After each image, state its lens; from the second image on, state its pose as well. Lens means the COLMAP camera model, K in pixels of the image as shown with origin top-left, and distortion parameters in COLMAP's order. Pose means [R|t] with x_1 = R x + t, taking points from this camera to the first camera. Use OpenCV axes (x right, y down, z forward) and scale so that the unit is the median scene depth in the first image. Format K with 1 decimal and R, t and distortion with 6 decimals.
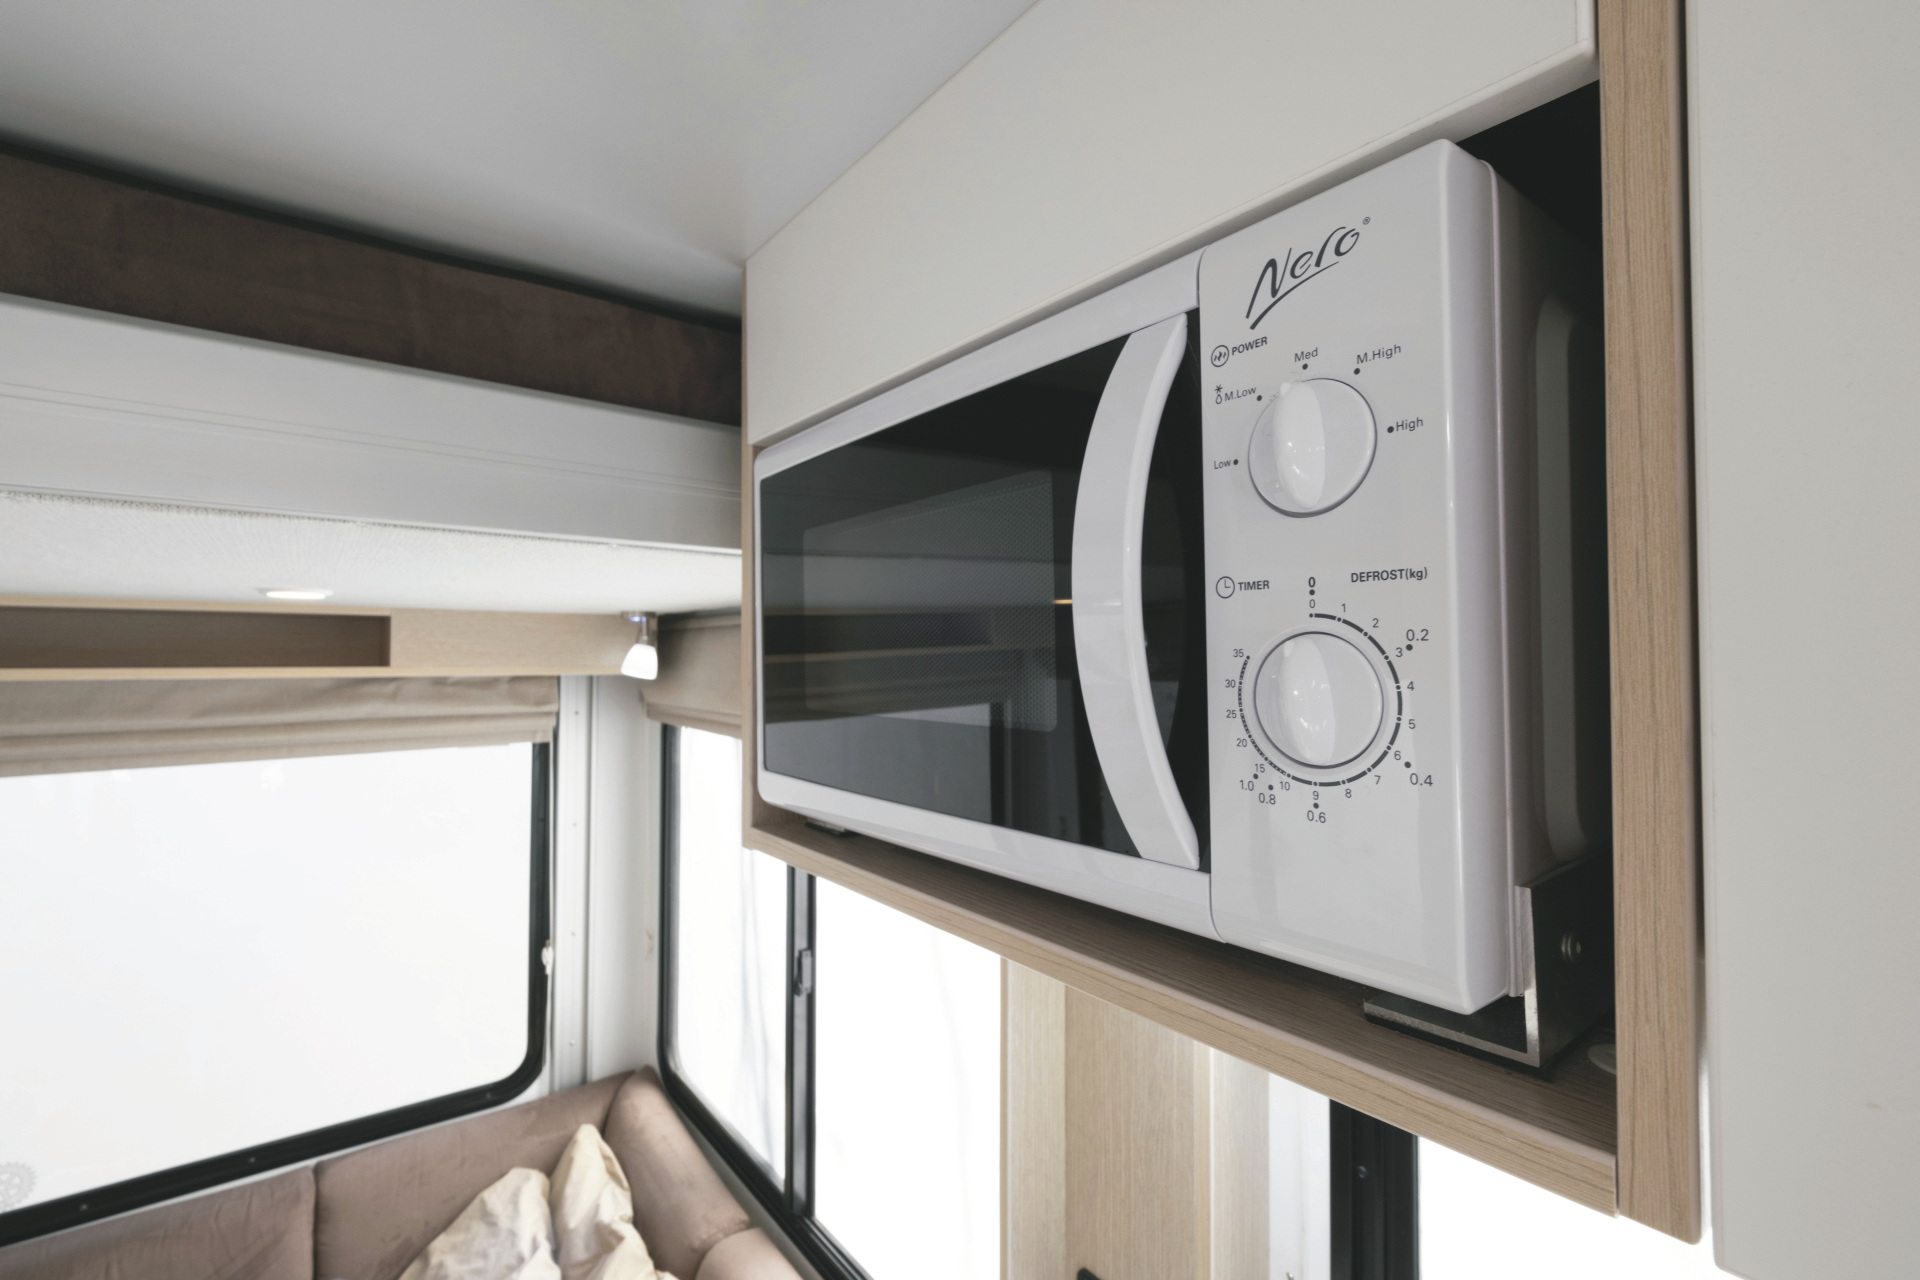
lens RADIAL K [[840.5, 0, 959.9], [0, 840.5, 645.2], [0, 0, 1]] dist [0.001586, 0.000354]
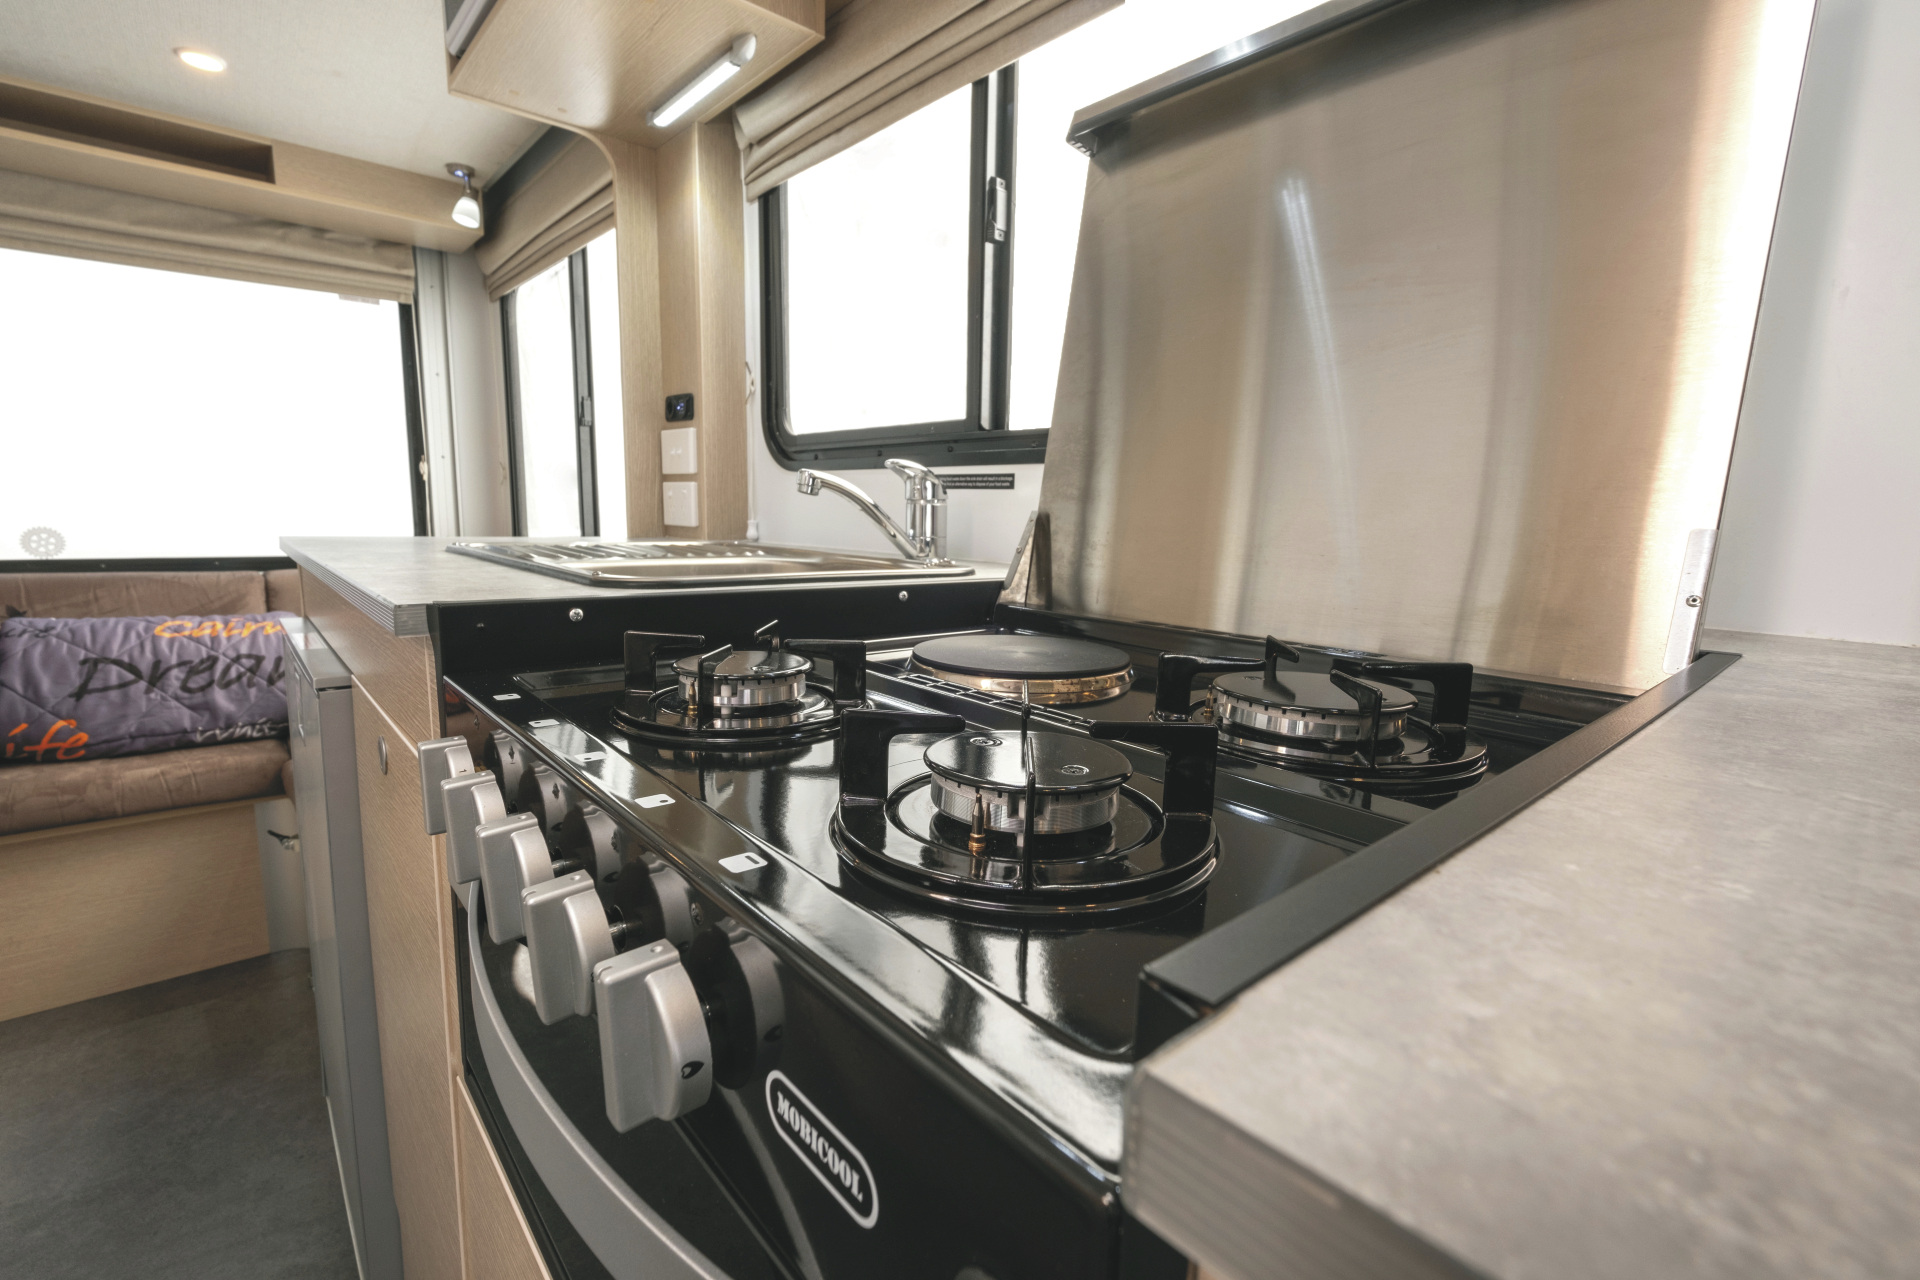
lens RADIAL K [[840.5, 0, 963.1], [0, 840.5, 628.7], [0, 0, 1]] dist [0.000539, -0.000149]
pose [[0.997167, 0.008416, 0.074743, 0.315791], [-0.020785, 0.985859, 0.166285, 0.418039], [-0.072287, -0.167368, 0.983241, -0.503188]]
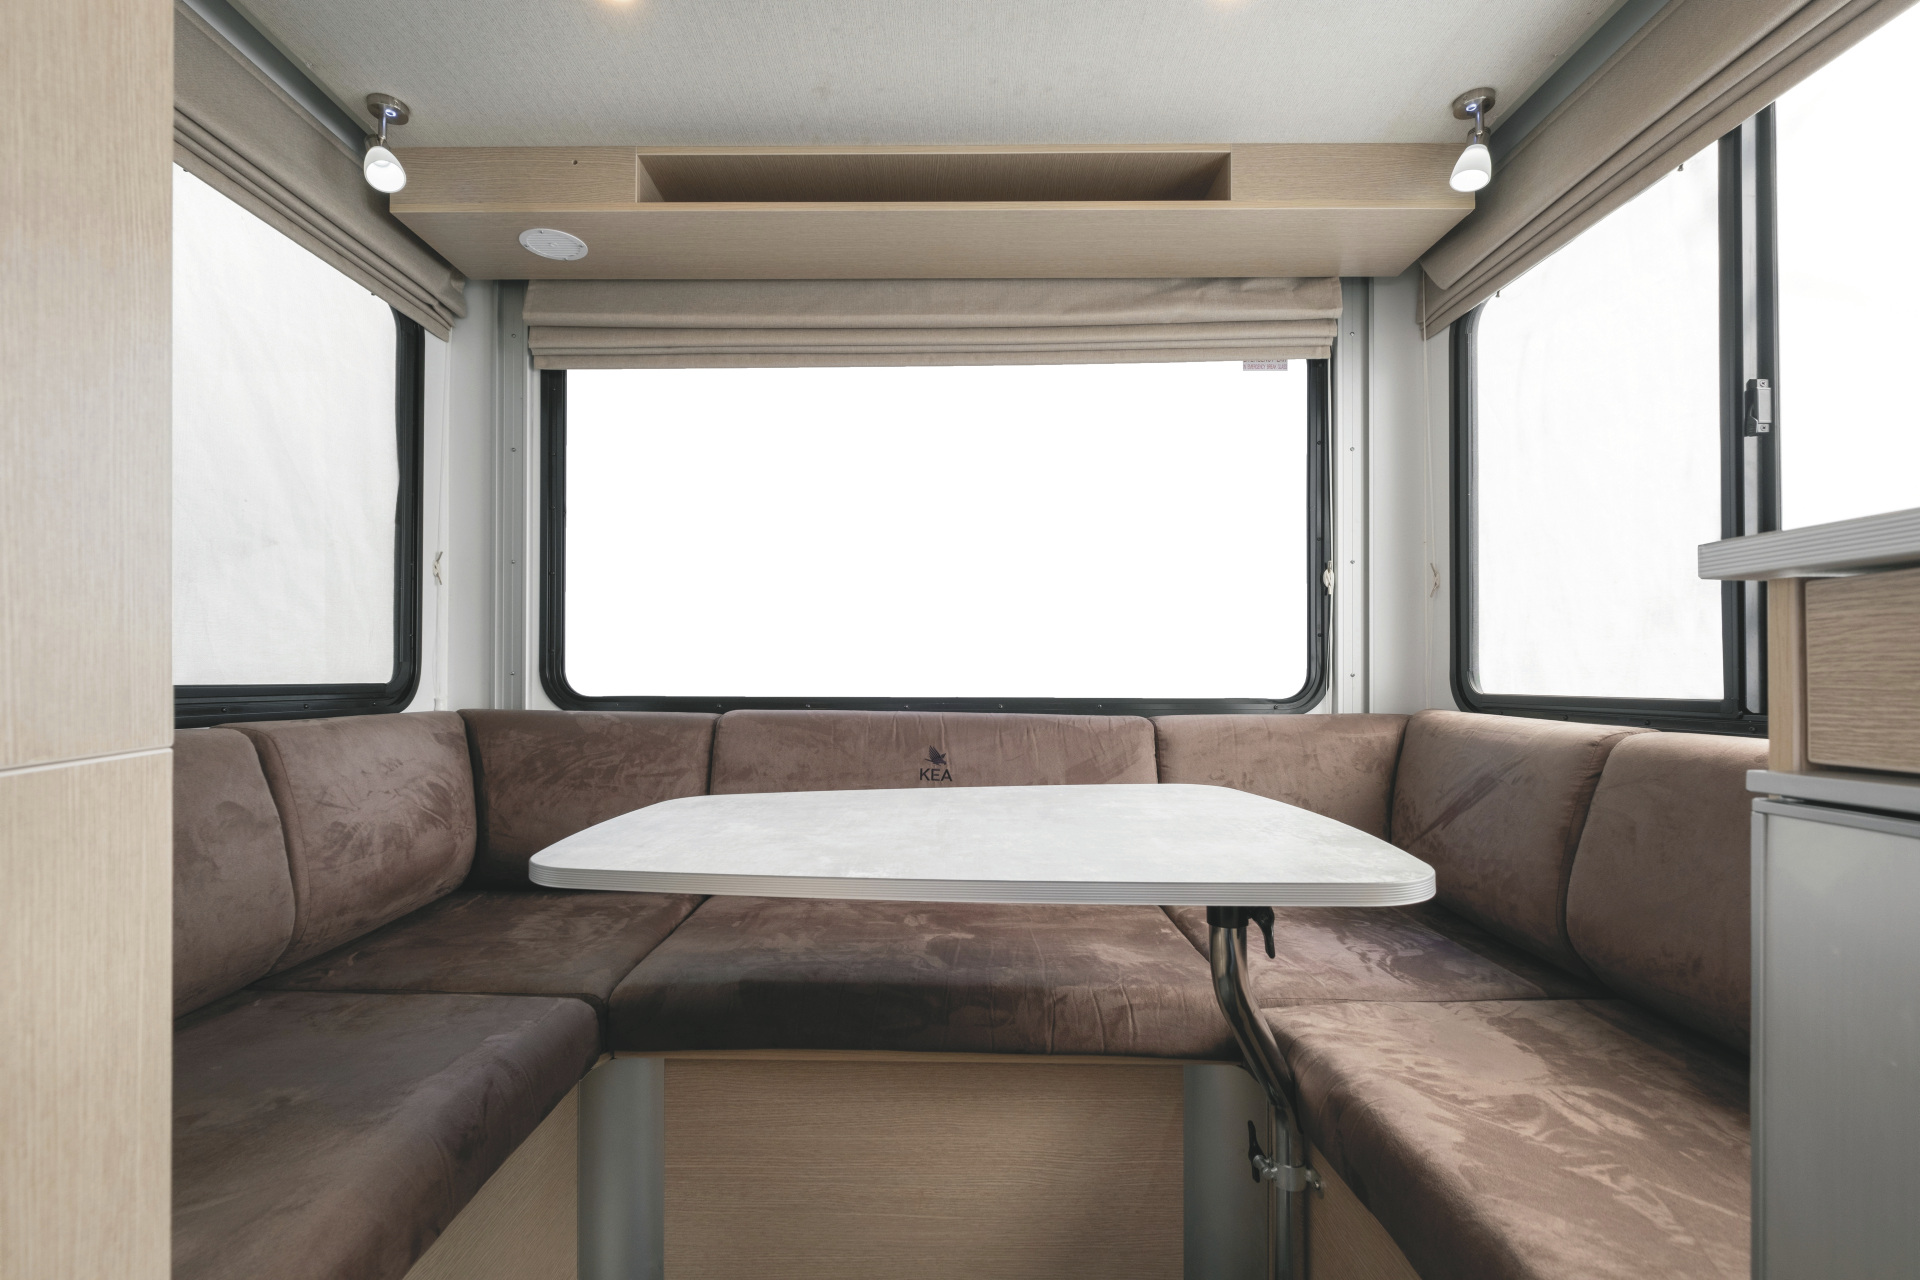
lens RADIAL K [[878.2, 0, 952.7], [0, 878.2, 664.9], [0, 0, 1]] dist [0.000882, 0.000142]
pose [[0.790343, -0.011161, -0.612563, -0.228509], [0.019226, 0.999793, 0.006590, 0.499156], [0.612363, -0.016986, 0.790394, -0.094714]]
